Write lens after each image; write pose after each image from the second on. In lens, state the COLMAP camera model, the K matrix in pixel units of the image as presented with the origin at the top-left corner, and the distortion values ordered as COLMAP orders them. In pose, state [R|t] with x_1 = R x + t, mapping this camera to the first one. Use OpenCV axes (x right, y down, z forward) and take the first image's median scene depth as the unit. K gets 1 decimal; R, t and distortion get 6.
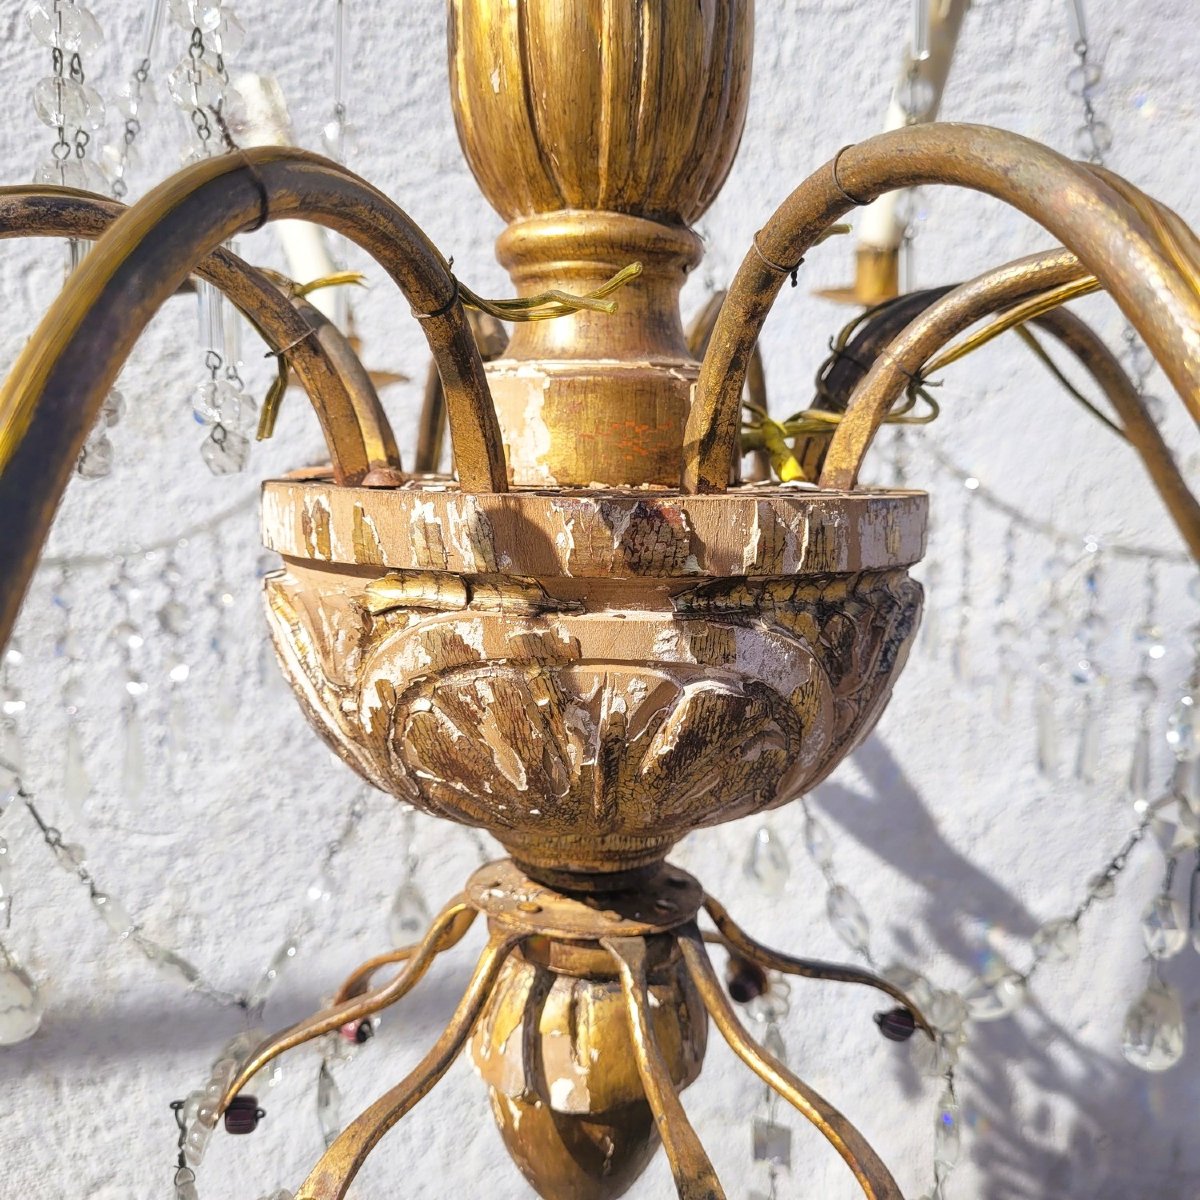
lens RADIAL K [[1364.8, 0, 586.4], [0, 1364.8, 598.4], [0, 0, 1]] dist [0.056071, -0.030646]
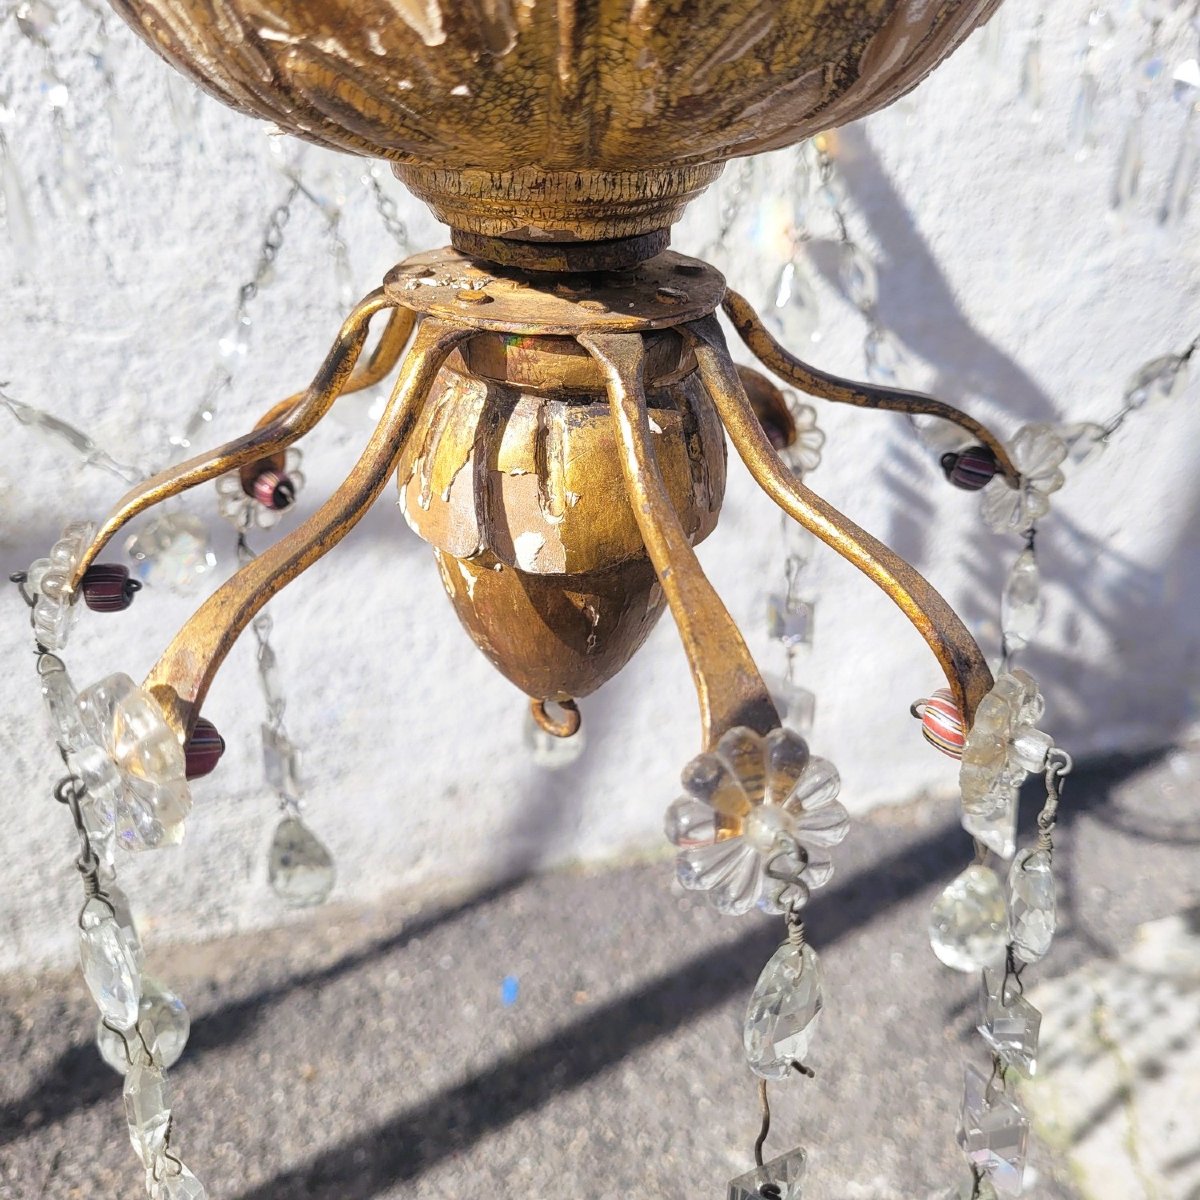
lens RADIAL K [[1212.4, 0, 581.9], [0, 1212.4, 599.3], [0, 0, 1]] dist [0.110575, -0.016211]
pose [[0.999865, -0.016075, -0.003388, 0.012417], [0.016292, 0.943681, 0.330455, 0.170944], [-0.002115, -0.330466, 0.943816, 0.380123]]
